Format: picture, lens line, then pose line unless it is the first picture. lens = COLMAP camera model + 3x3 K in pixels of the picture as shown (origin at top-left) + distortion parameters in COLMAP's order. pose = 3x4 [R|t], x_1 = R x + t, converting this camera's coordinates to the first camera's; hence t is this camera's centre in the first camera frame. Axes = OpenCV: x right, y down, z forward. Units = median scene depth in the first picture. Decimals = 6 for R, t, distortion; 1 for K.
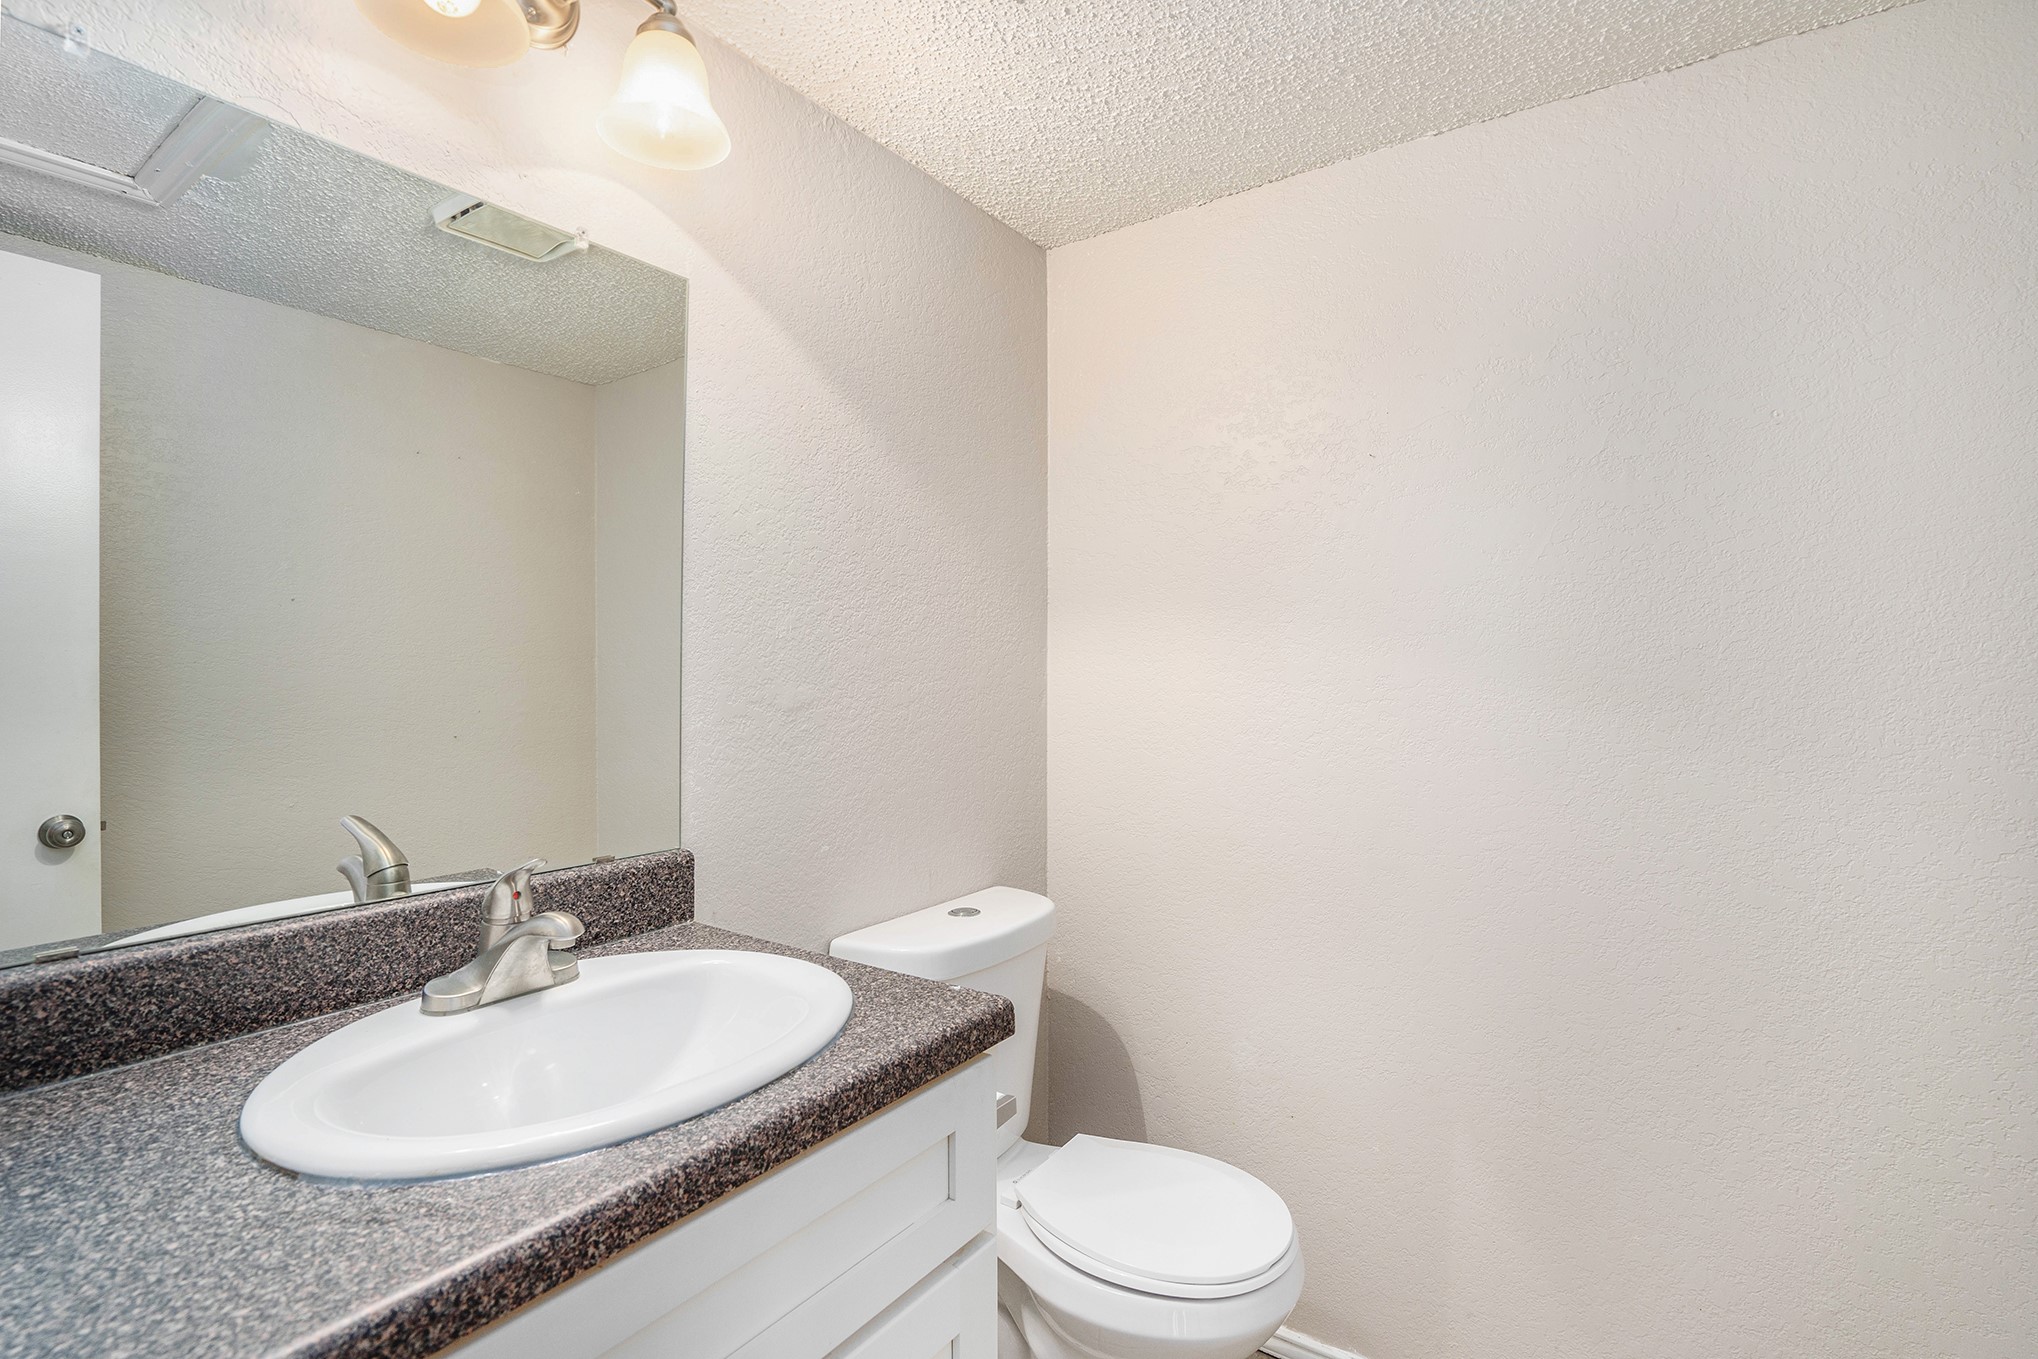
lens RADIAL K [[956.0, 0, 1019.0], [0, 956.0, 677.2], [0, 0, 1]] dist [-0.033476, 0.010438]
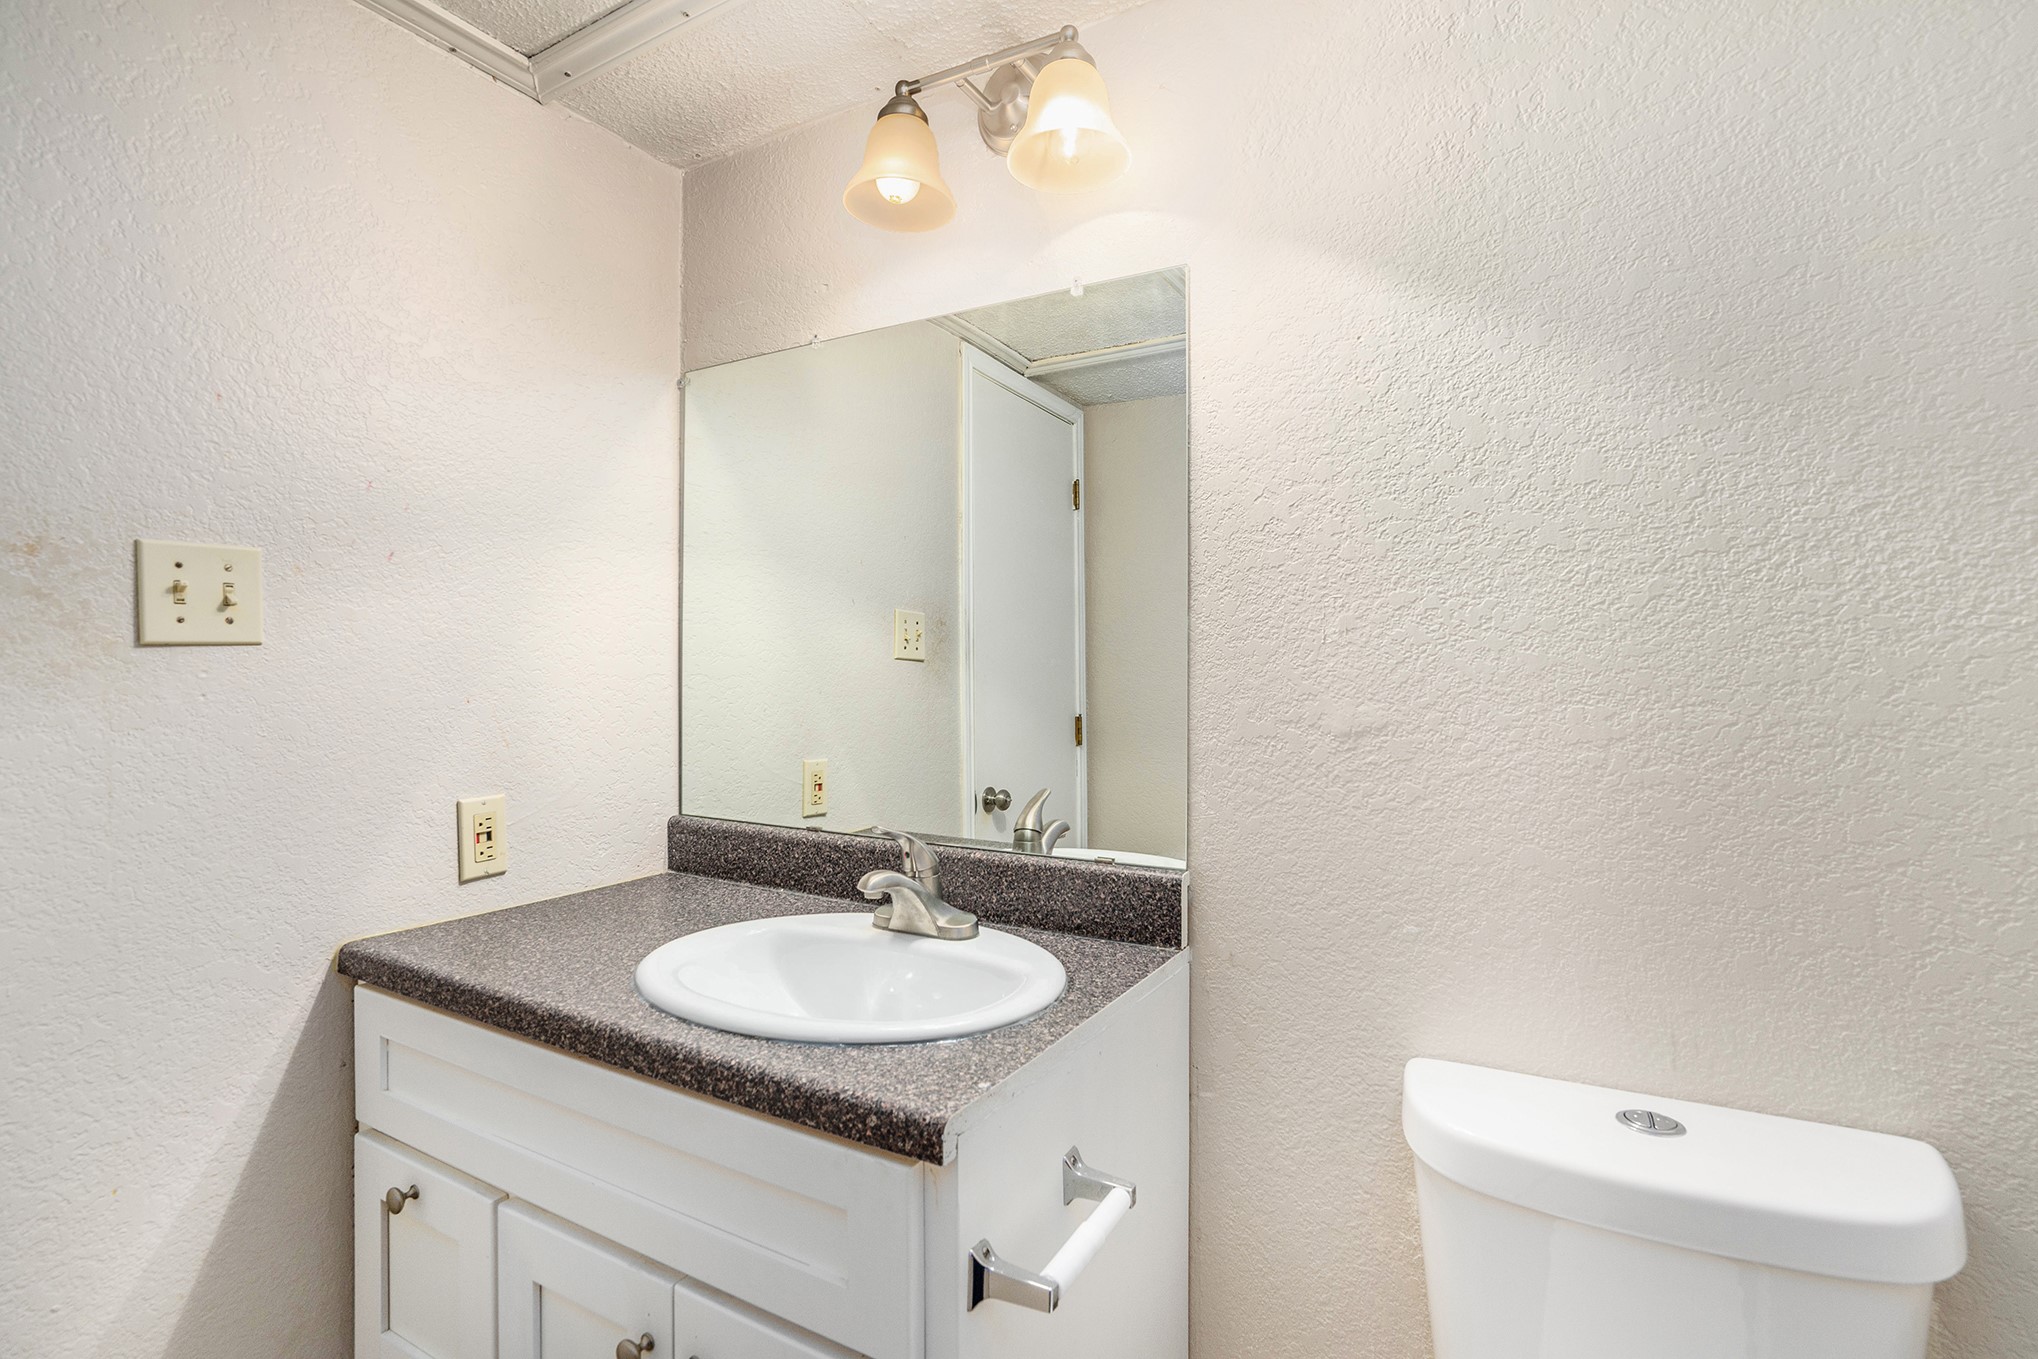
lens RADIAL K [[956.0, 0, 1016.0], [0, 956.0, 670.0], [0, 0, 1]] dist [-0.033476, 0.010438]
pose [[0.081485, -0.000180, -0.996675, 0.851694], [-0.007193, 0.999974, -0.000769, -0.026121], [0.996649, 0.007232, 0.081481, 1.118883]]
